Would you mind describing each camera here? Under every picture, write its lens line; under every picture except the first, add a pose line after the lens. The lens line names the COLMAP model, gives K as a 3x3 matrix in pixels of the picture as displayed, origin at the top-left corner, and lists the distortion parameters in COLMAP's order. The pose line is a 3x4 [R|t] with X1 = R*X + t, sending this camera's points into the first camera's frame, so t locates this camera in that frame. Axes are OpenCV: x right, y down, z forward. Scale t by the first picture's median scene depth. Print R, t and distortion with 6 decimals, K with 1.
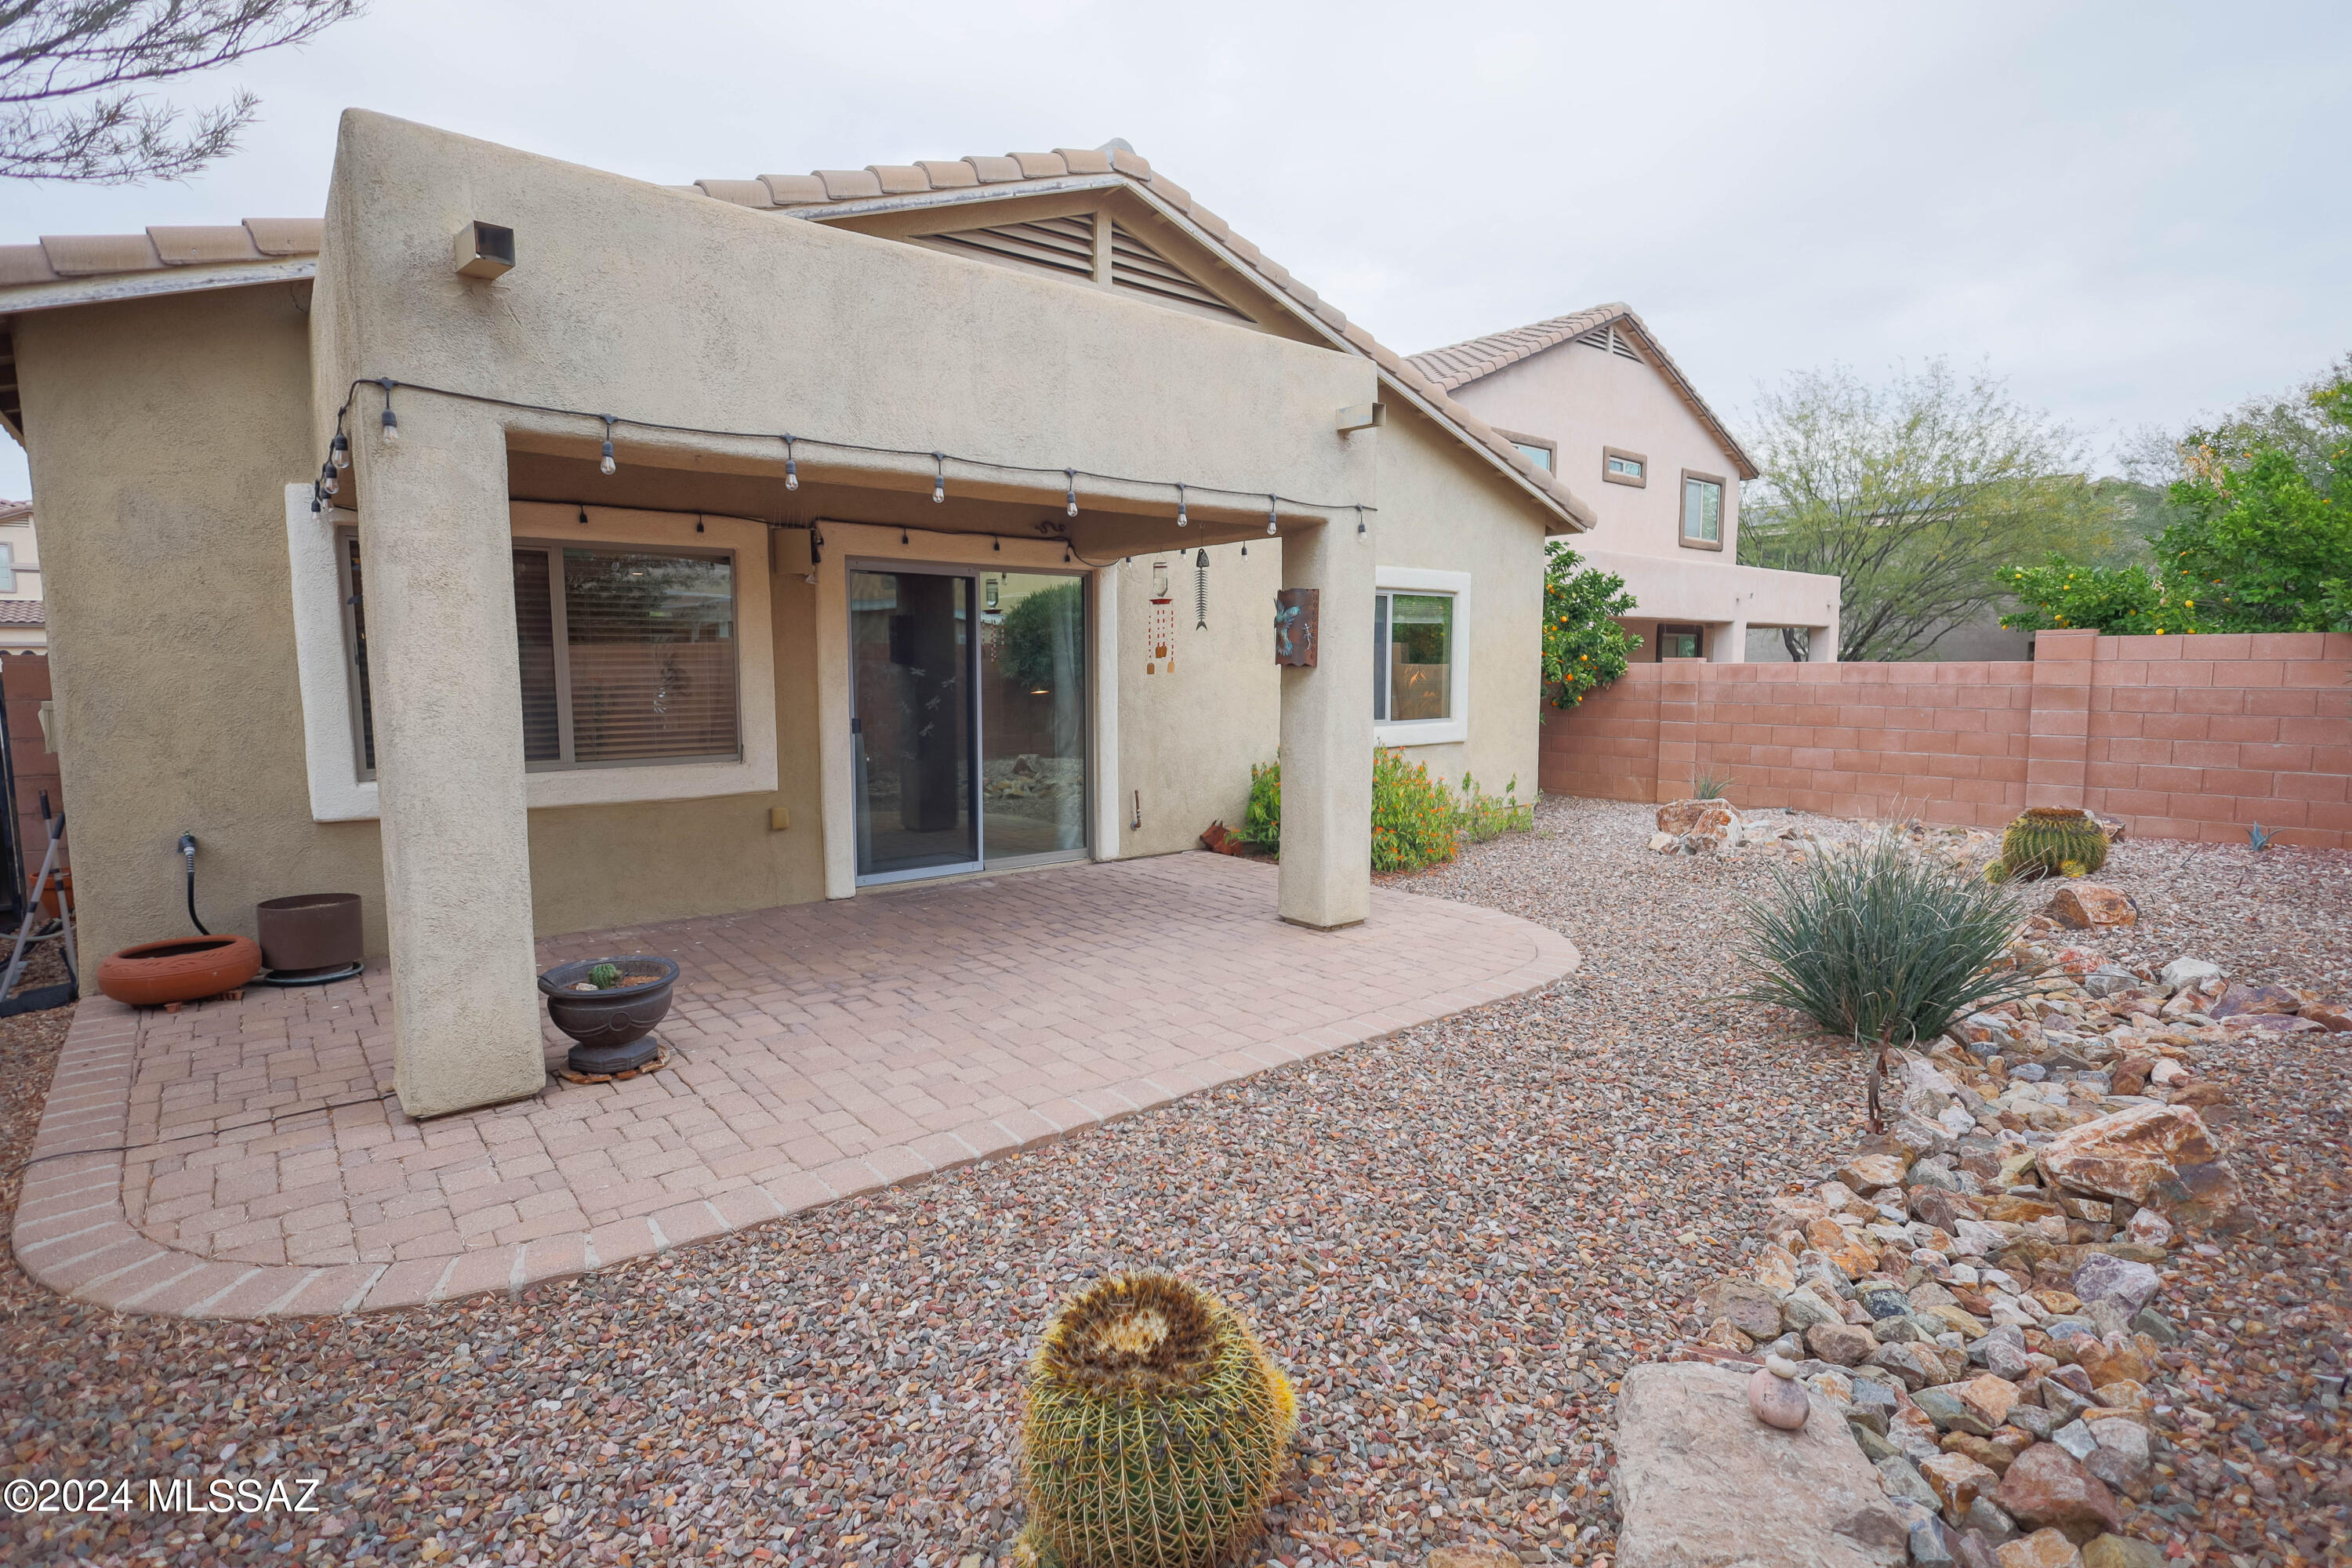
lens RADIAL K [[1156.7, 0, 1174.1], [0, 1156.7, 777.1], [0, 0, 1]] dist [-0.002049, 0.004245]
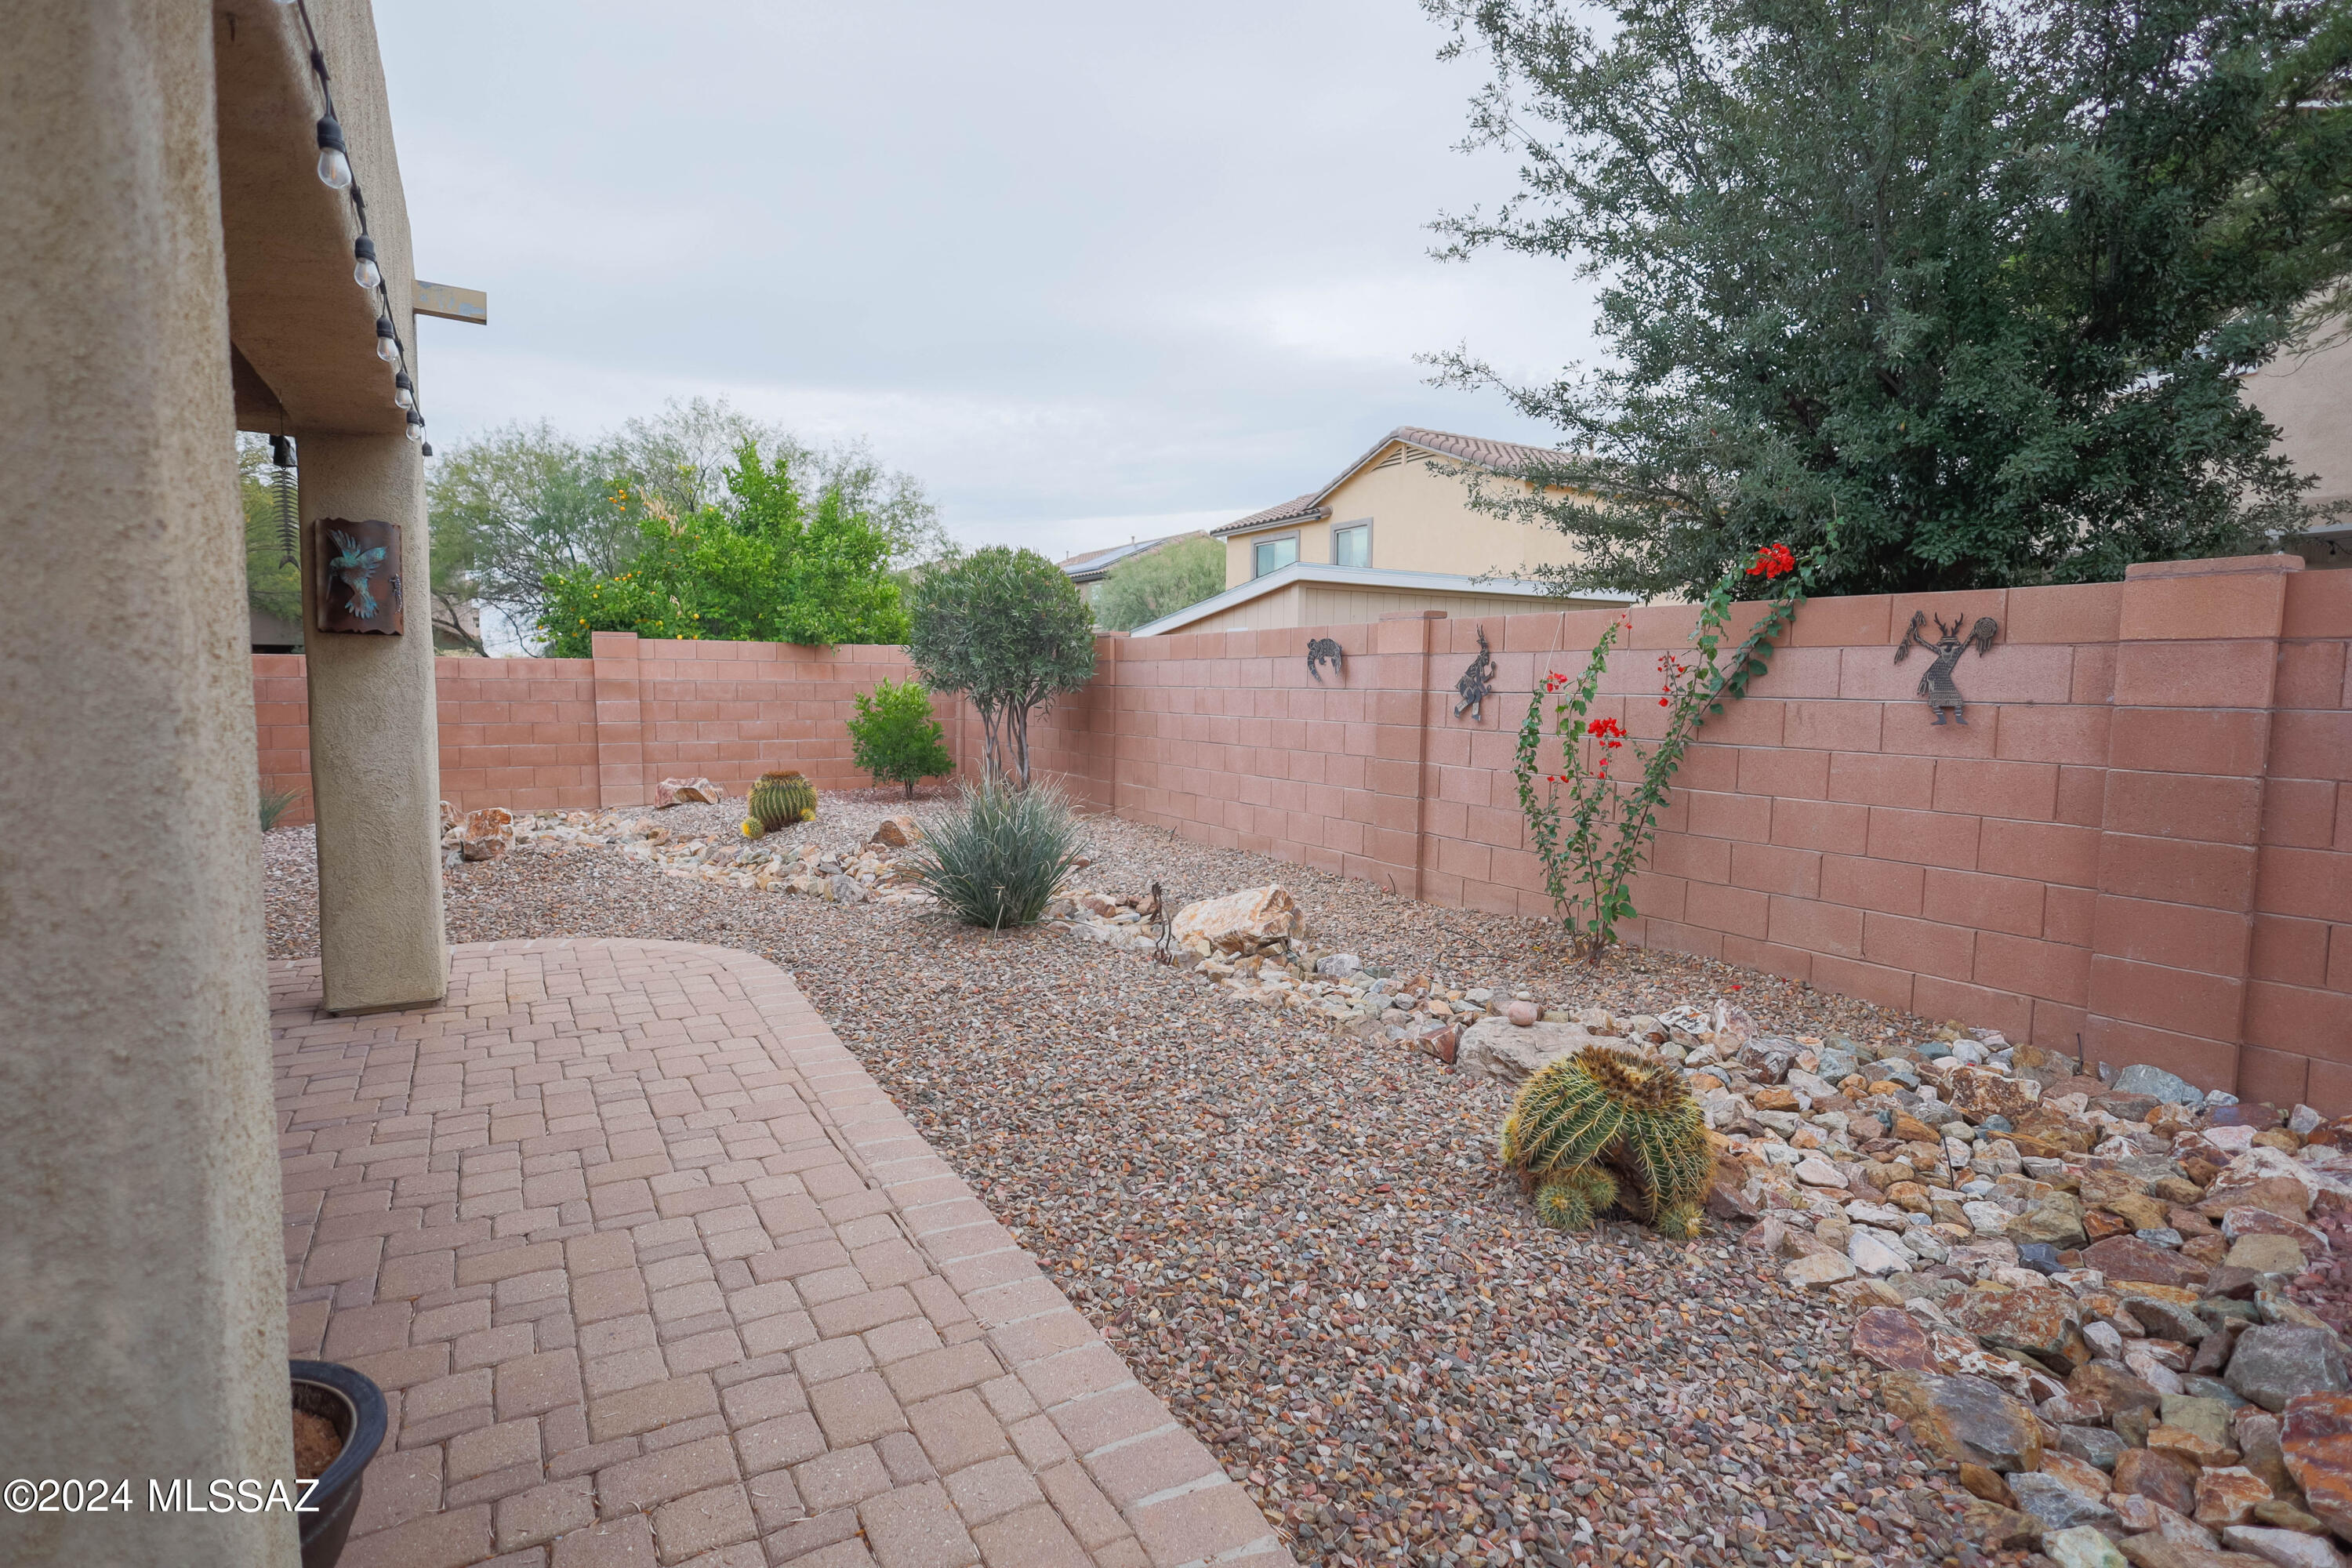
lens RADIAL K [[1156.7, 0, 1172.2], [0, 1156.7, 779.6], [0, 0, 1]] dist [-0.002049, 0.004245]
pose [[0.151908, -0.082643, 0.984934, -0.703904], [0.089404, 0.993562, 0.069578, -0.021928], [-0.984343, 0.077488, 0.158318, 0.598969]]
